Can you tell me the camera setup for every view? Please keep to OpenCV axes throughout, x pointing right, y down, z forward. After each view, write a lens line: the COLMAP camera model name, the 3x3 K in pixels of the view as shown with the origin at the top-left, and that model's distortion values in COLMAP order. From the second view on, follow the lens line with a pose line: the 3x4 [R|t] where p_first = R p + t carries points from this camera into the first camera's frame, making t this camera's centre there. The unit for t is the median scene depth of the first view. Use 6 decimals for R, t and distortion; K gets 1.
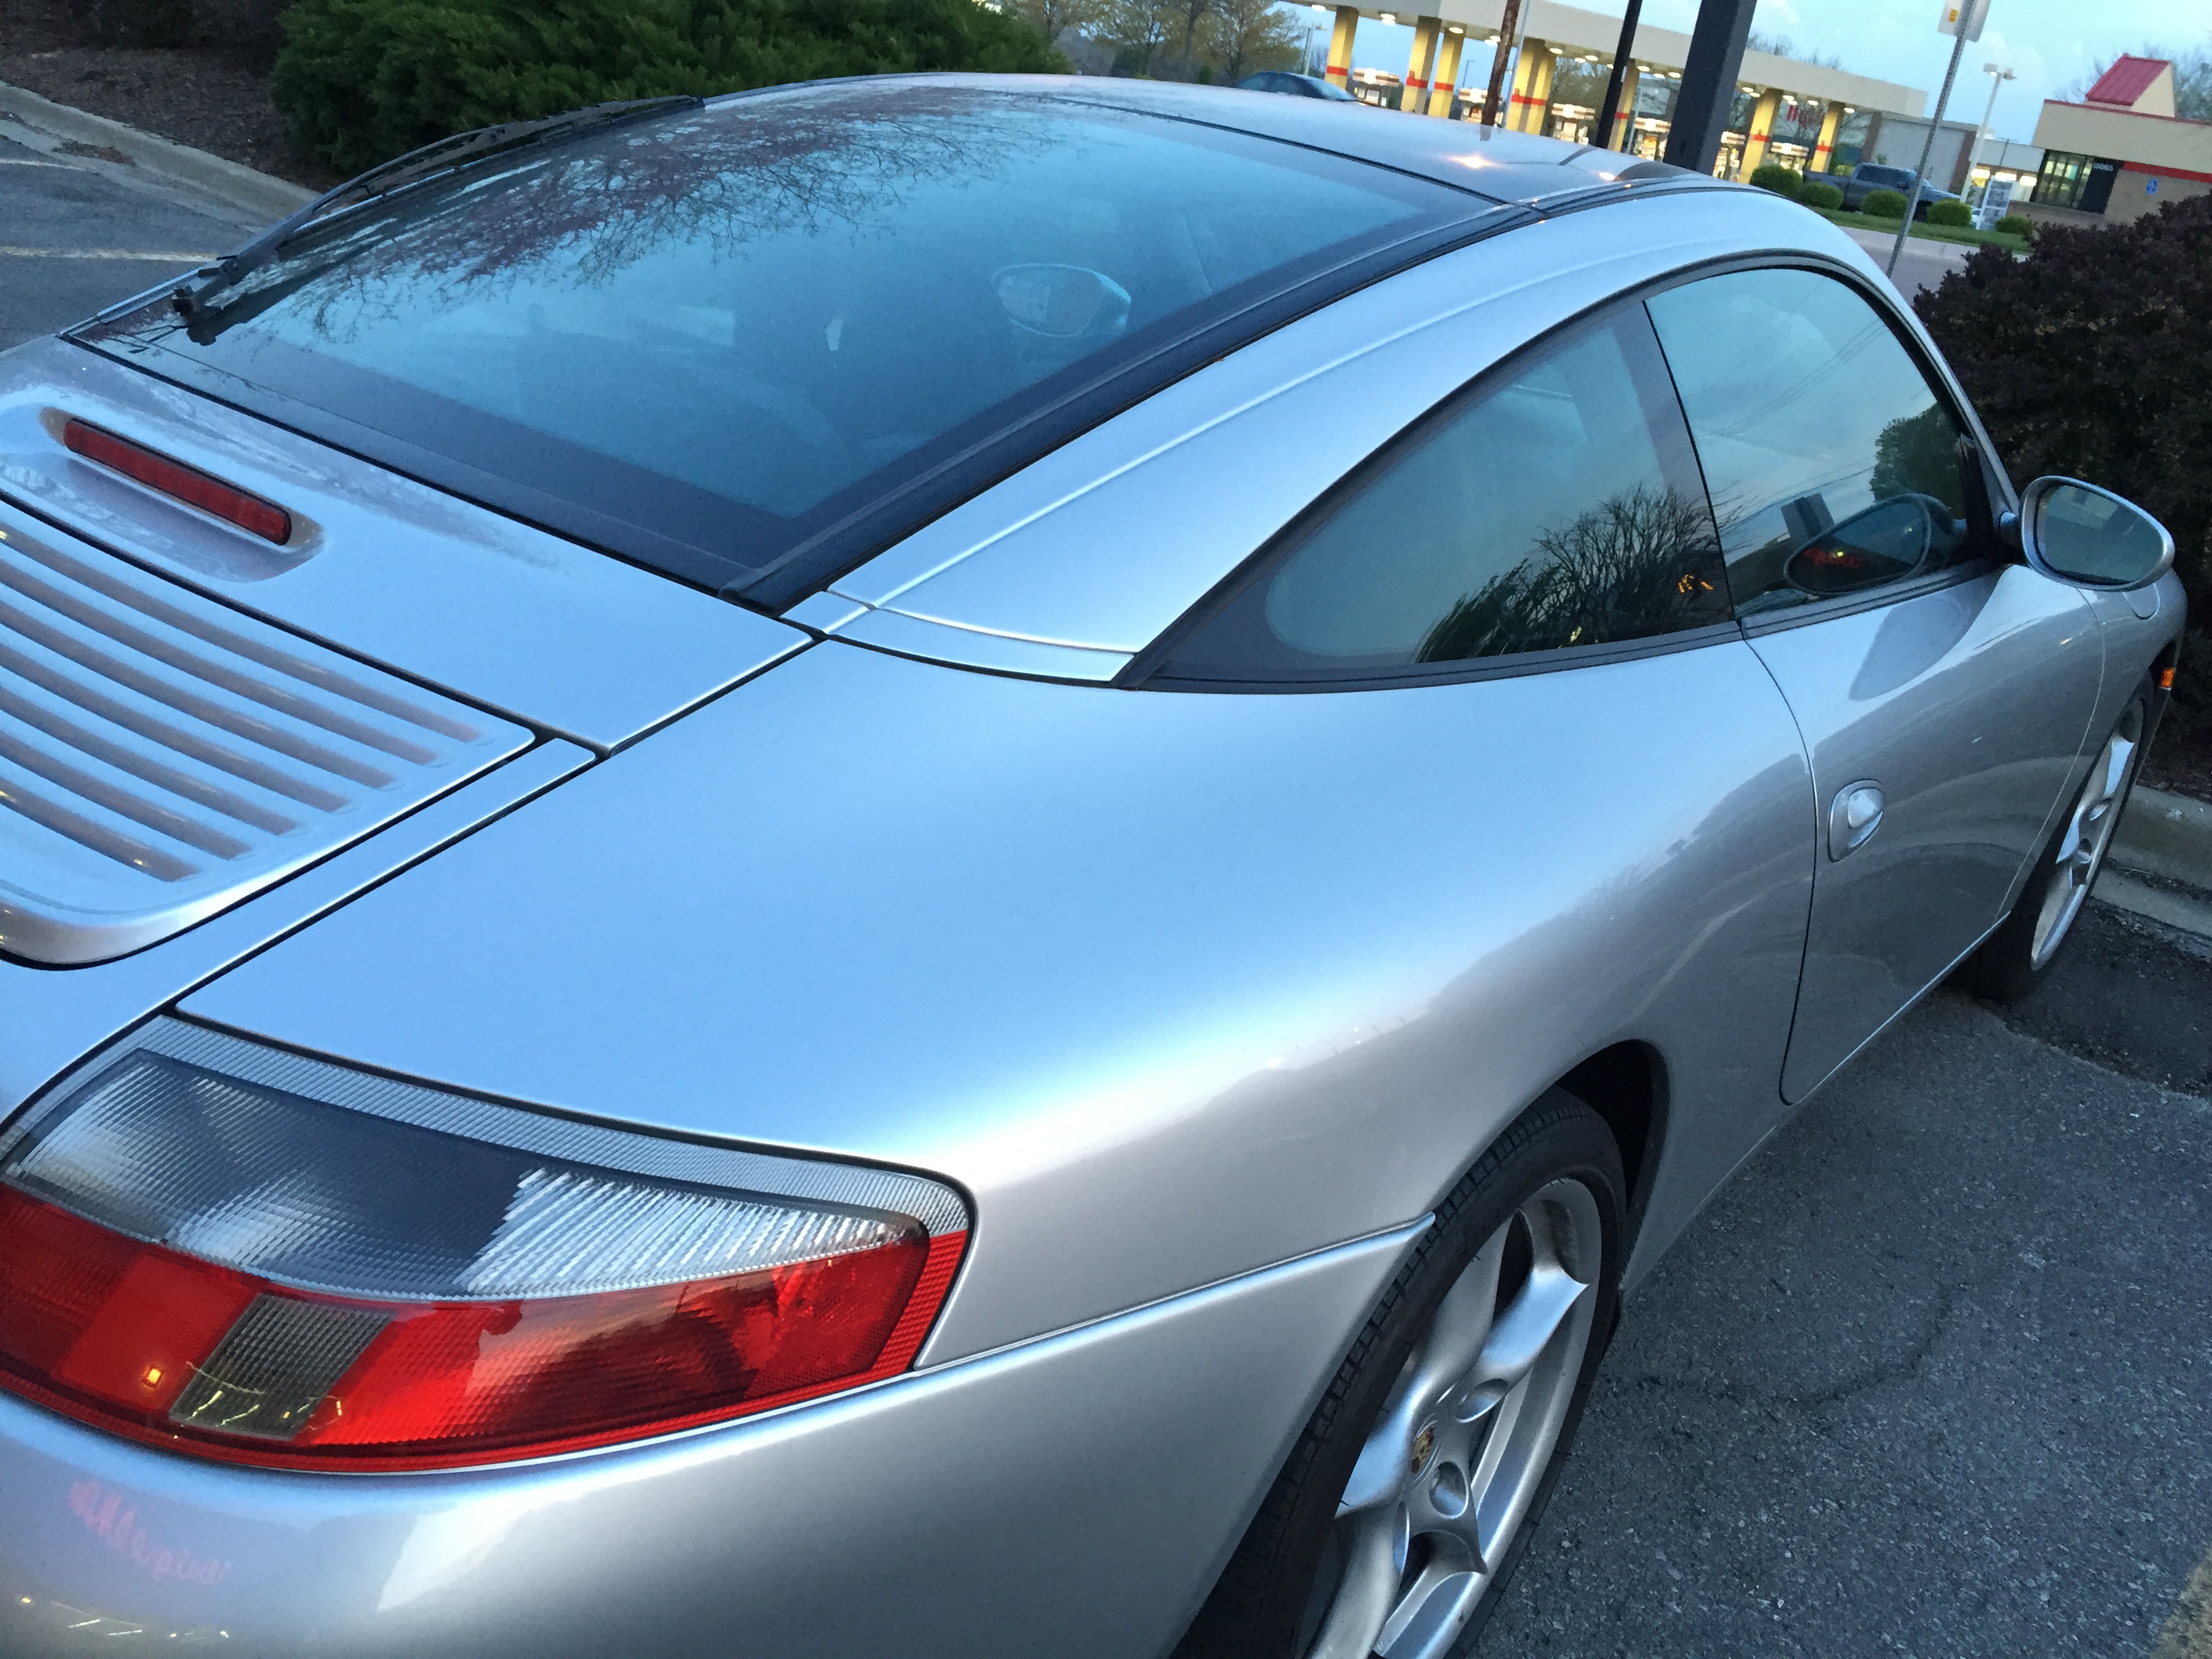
lens RADIAL K [[1890.1, 0, 1106.0], [0, 1890.1, 829.5], [0, 0, 1]] dist [0.066566, -0.098141]
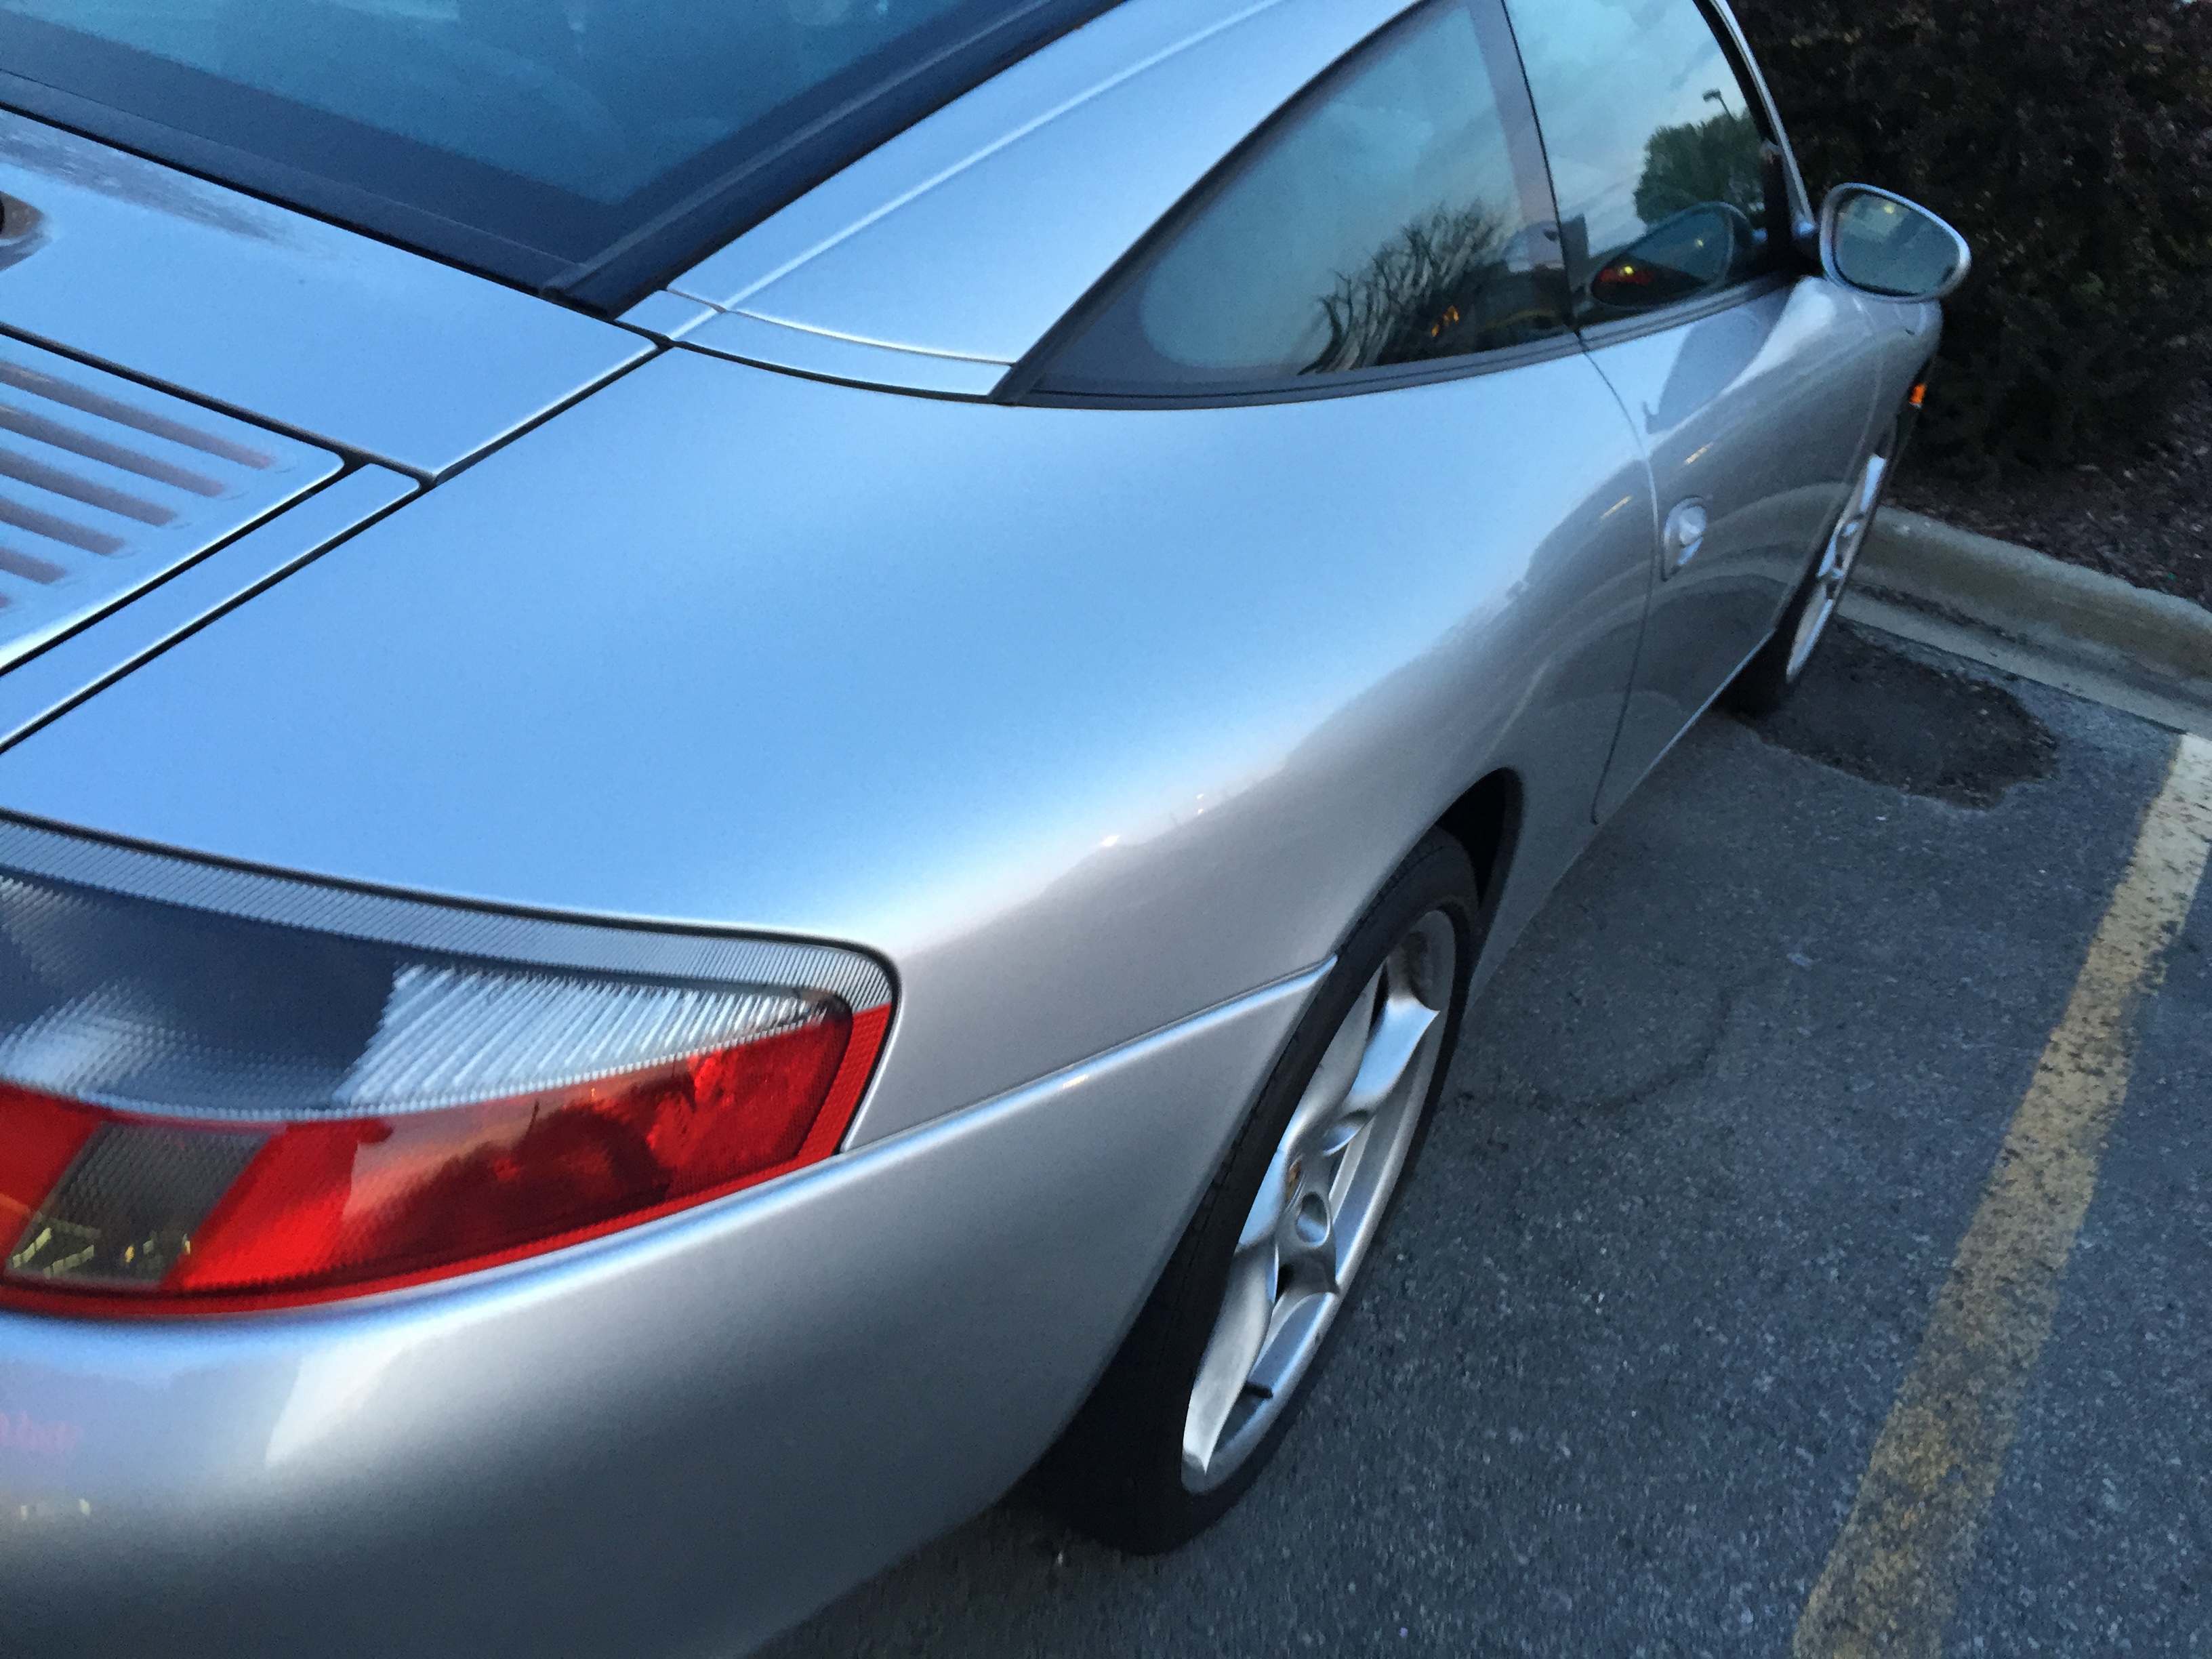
lens RADIAL K [[1889.9, 0, 1110.7], [0, 1889.9, 812.0], [0, 0, 1]] dist [0.079929, -0.130623]
pose [[0.988995, -0.040837, 0.142202, -0.047124], [0.022466, 0.991458, 0.128475, 0.002192], [-0.146234, -0.123866, 0.981465, 0.048537]]
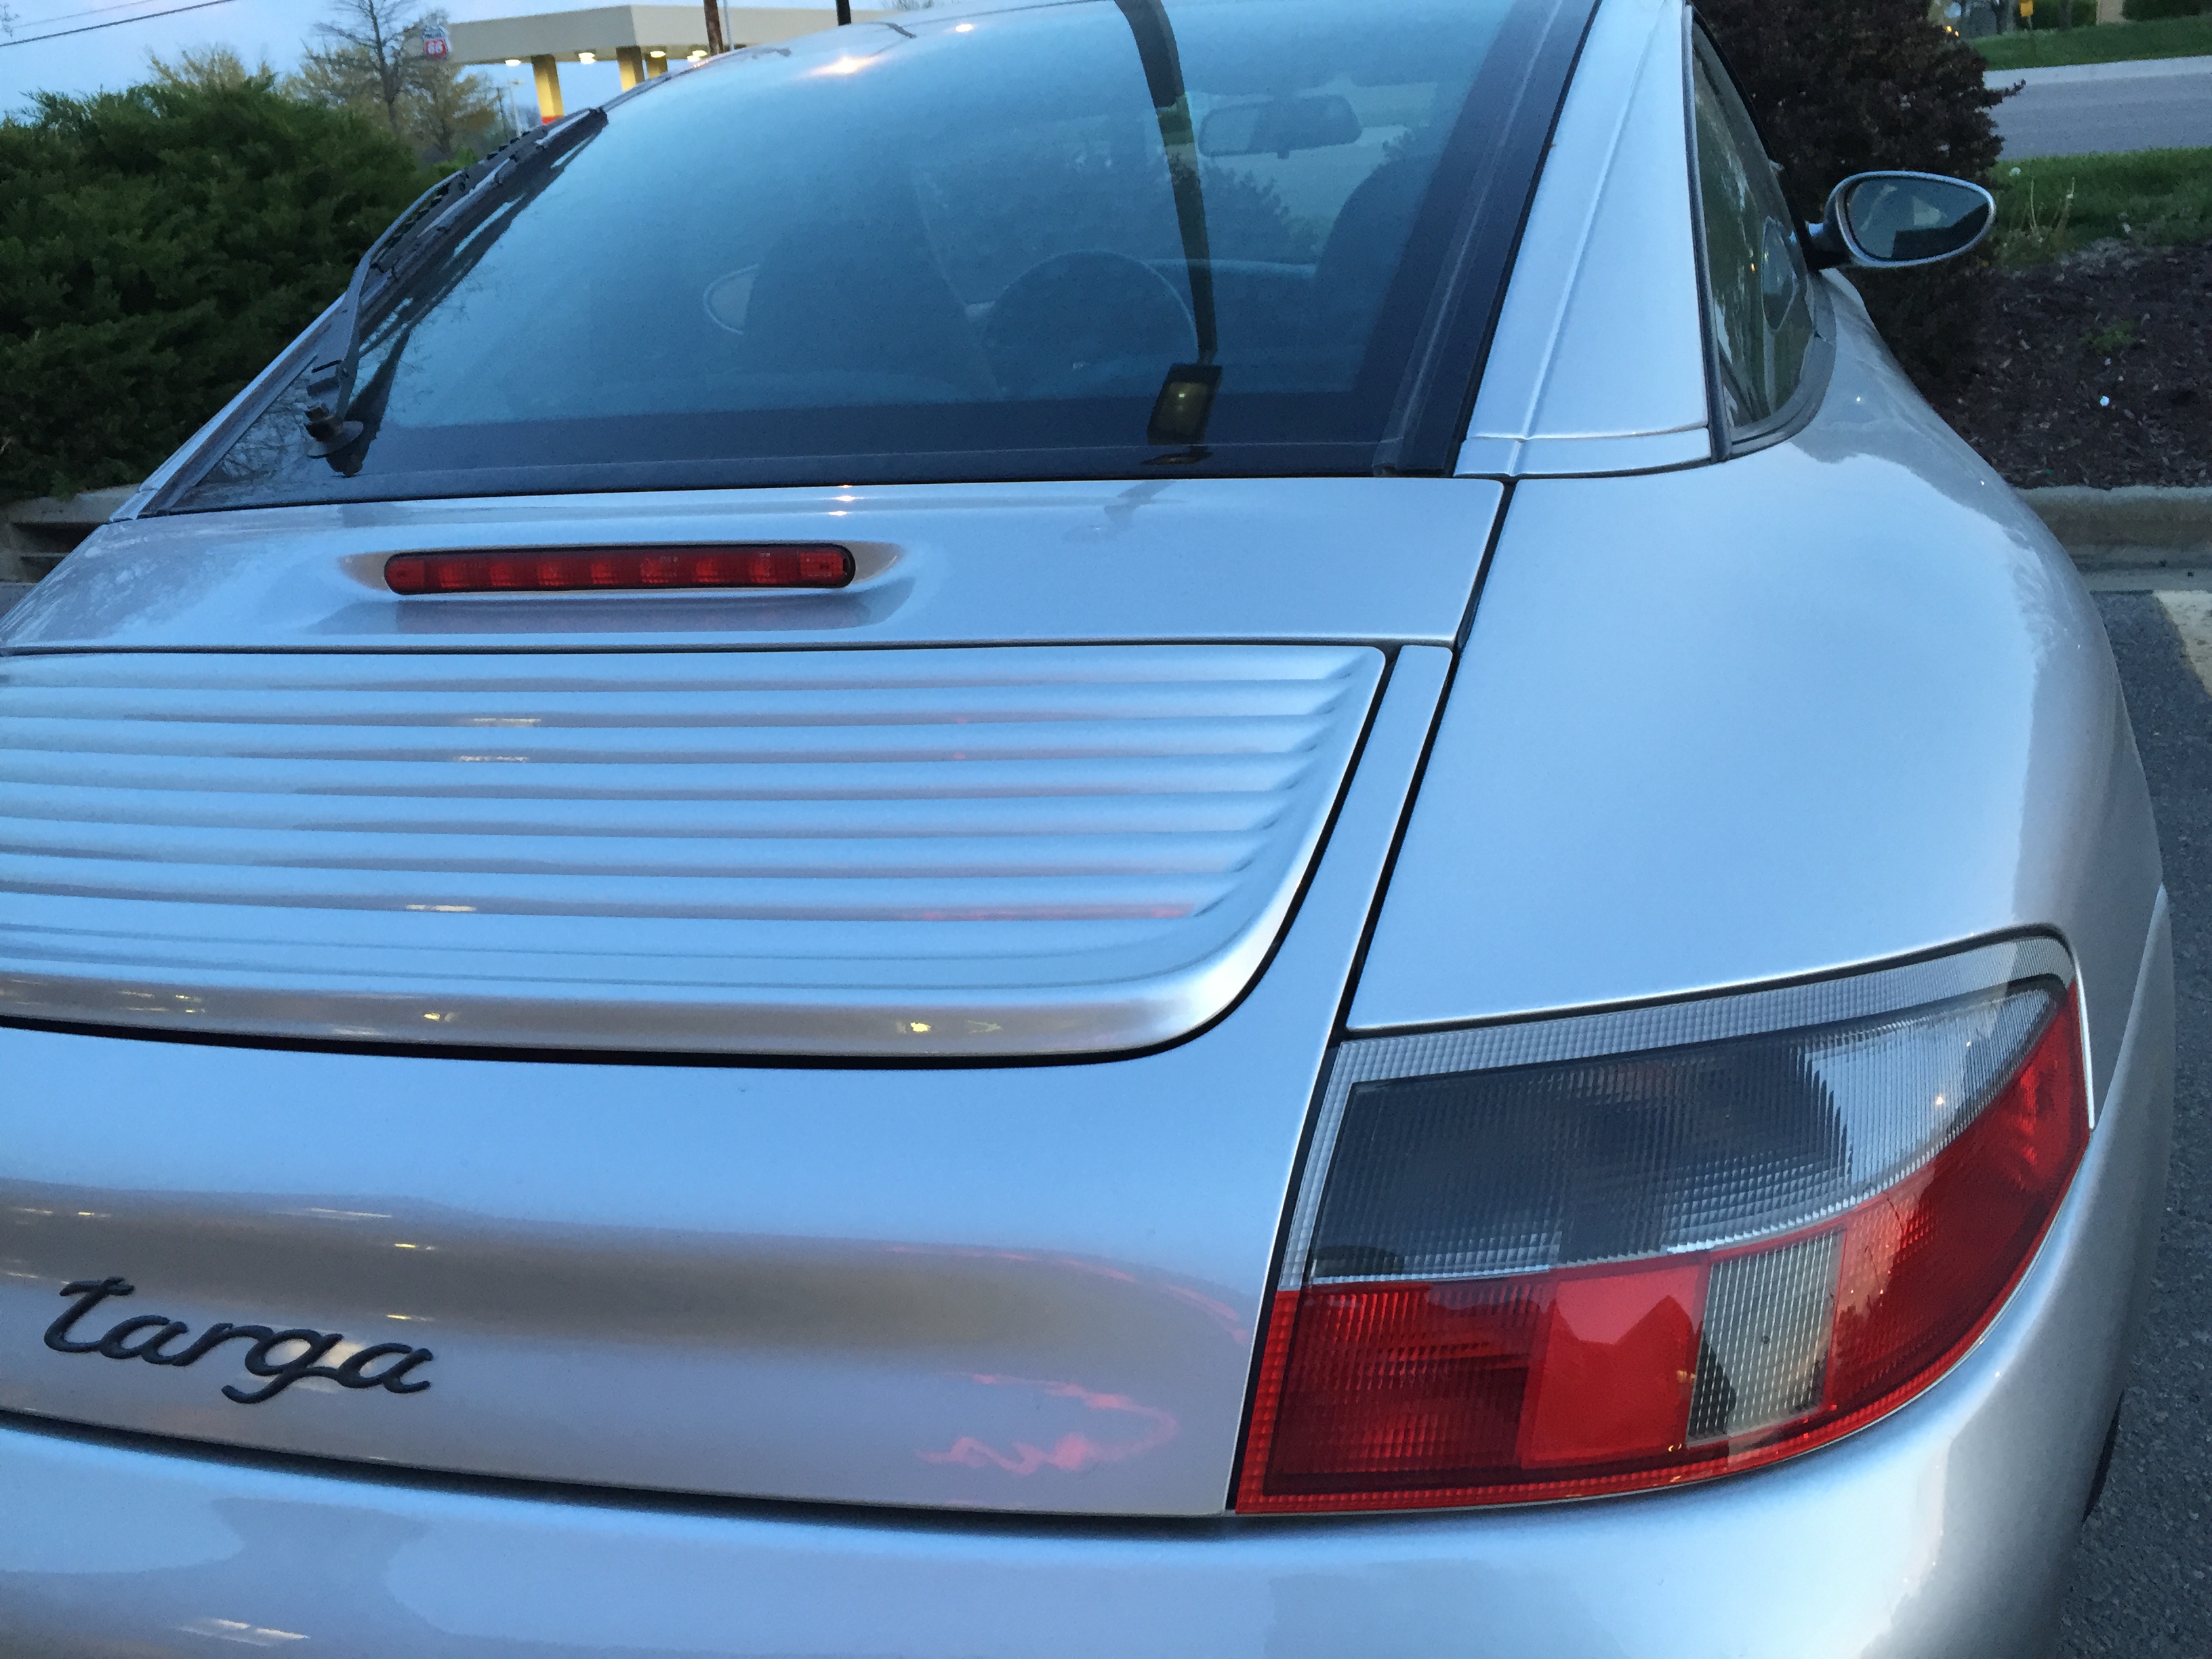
lens RADIAL K [[1890.1, 0, 1106.0], [0, 1890.1, 829.5], [0, 0, 1]] dist [0.066566, -0.098141]
pose [[0.903745, -0.333522, 0.268343, -0.360046], [0.335298, 0.941236, 0.040616, -0.026664], [-0.266121, 0.053269, 0.962467, 0.107164]]
